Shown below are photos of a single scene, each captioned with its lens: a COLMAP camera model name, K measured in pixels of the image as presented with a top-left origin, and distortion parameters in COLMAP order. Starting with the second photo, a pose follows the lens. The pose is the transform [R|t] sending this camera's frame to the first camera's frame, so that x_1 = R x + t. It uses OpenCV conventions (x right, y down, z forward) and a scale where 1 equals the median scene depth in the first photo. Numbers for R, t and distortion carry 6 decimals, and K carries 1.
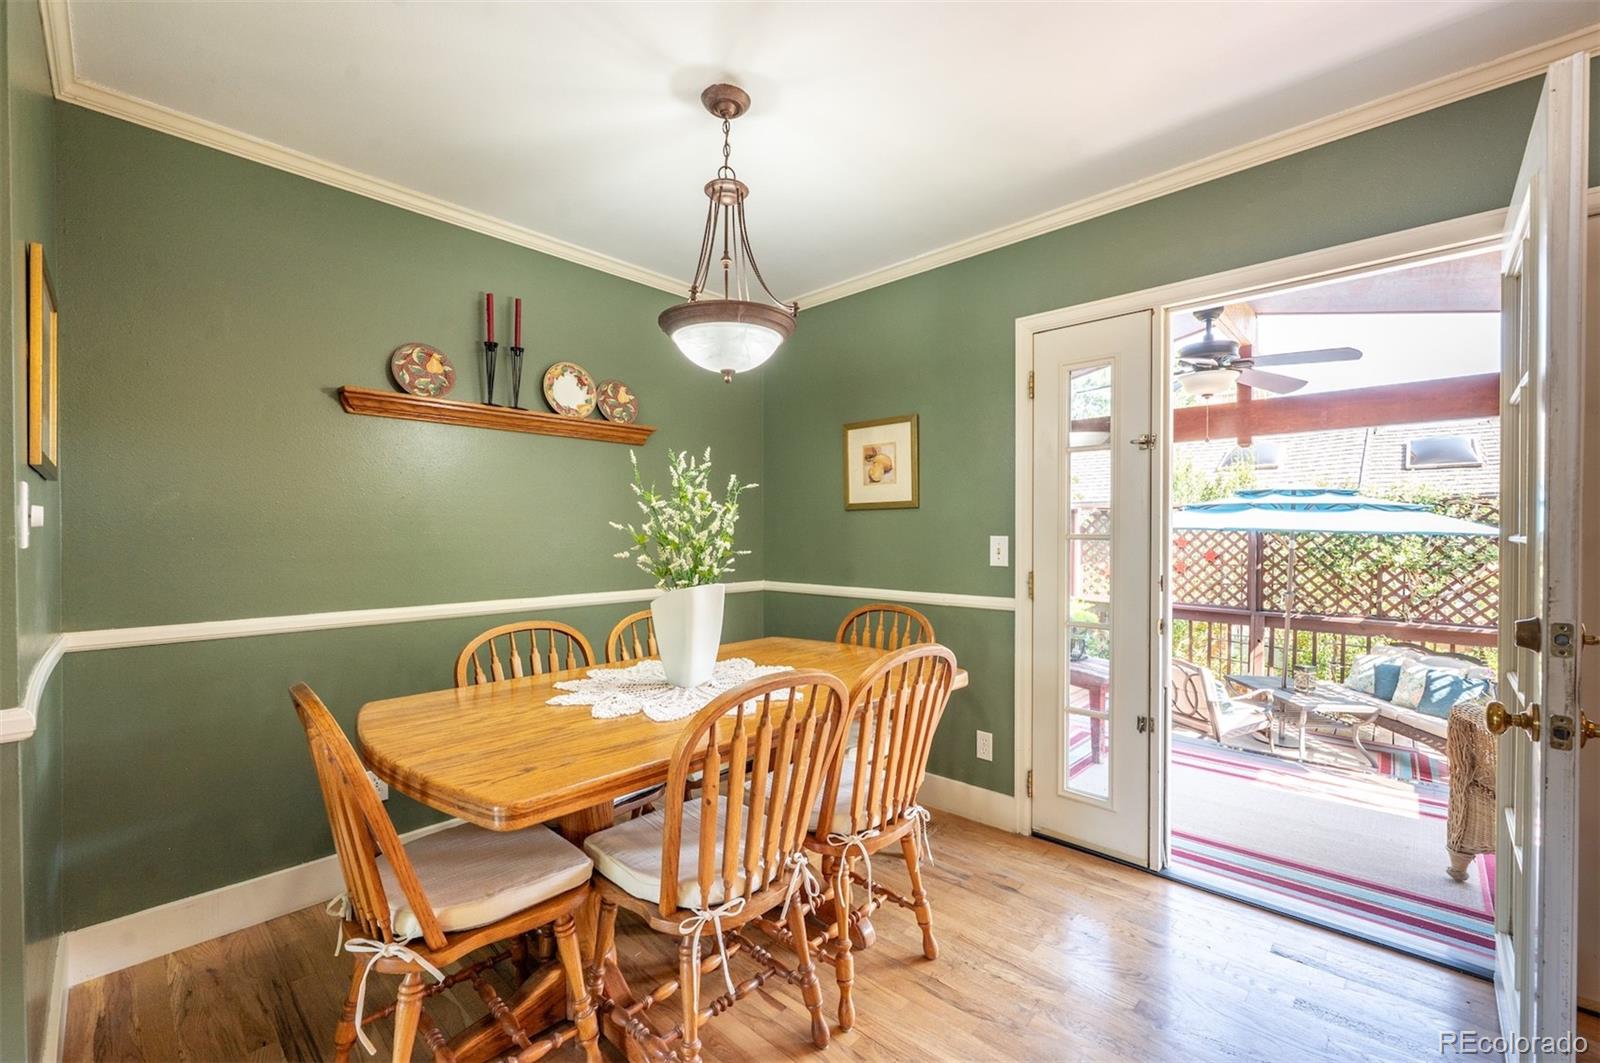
lens RADIAL K [[659.4, 0, 805.9], [0, 659.4, 529.3], [0, 0, 1]] dist [-0.002198, 0.000877]
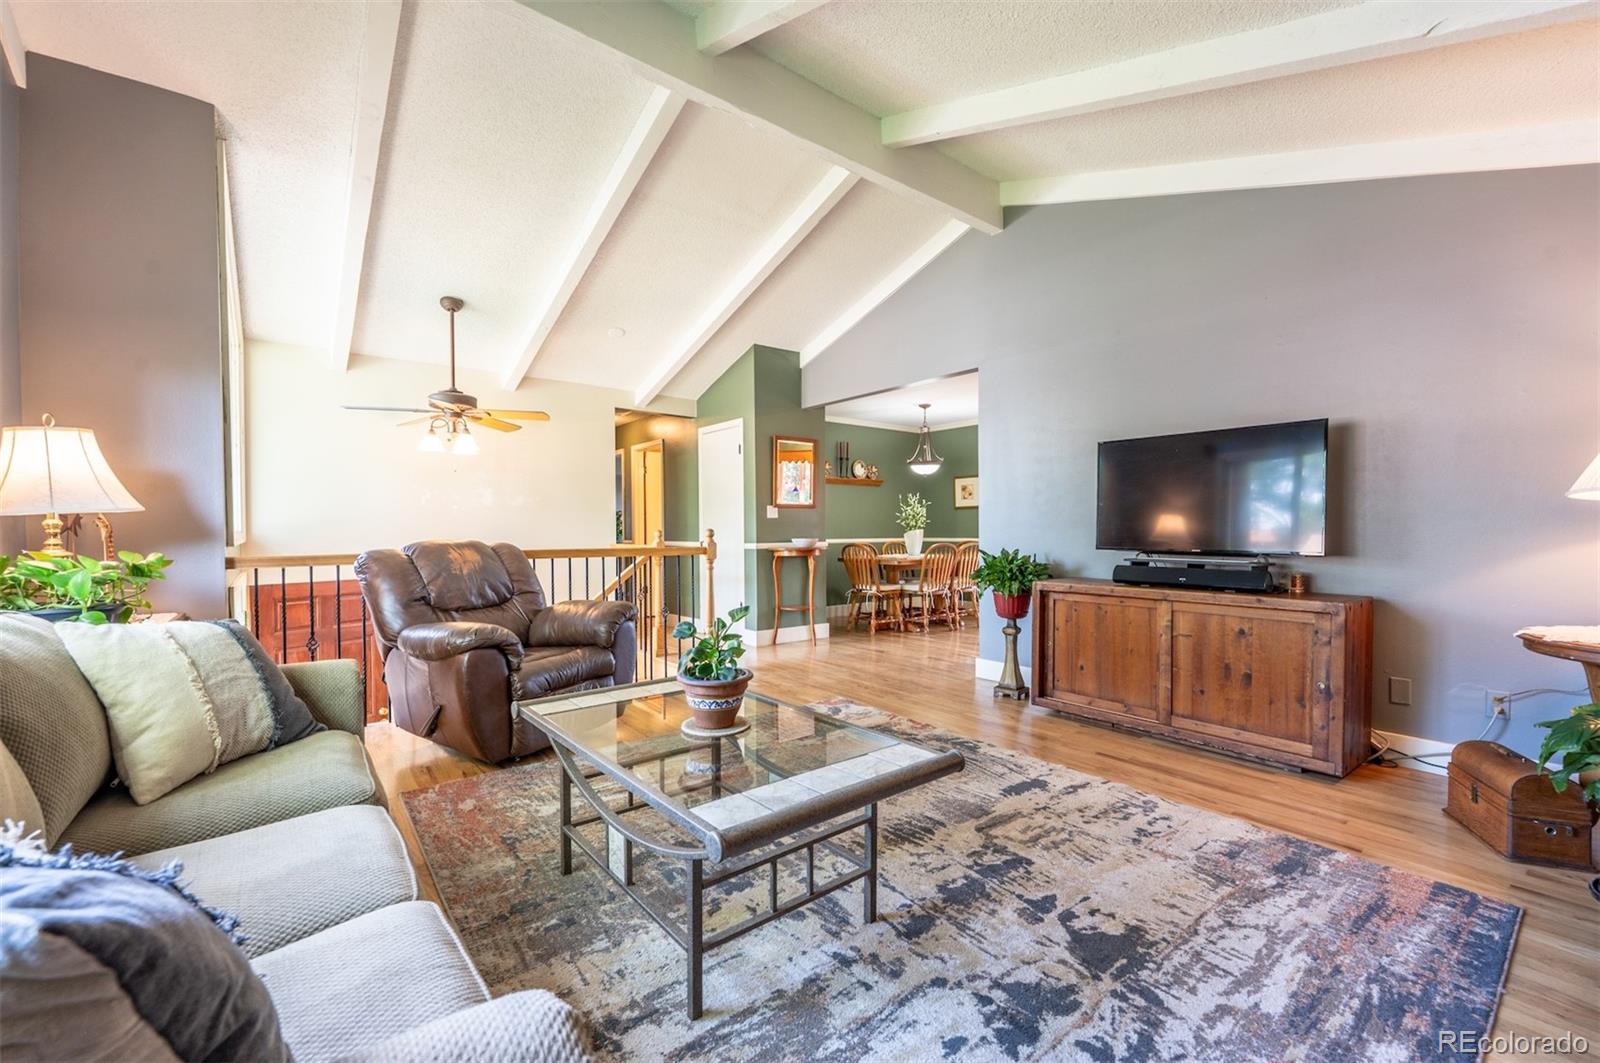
lens RADIAL K [[659.4, 0, 808.1], [0, 659.4, 533.0], [0, 0, 1]] dist [-0.002198, 0.000877]
pose [[0.989701, -0.003433, -0.143106, -0.162644], [0.004507, 0.999964, 0.007179, 0.050401], [0.143076, -0.007750, 0.989681, -1.938795]]
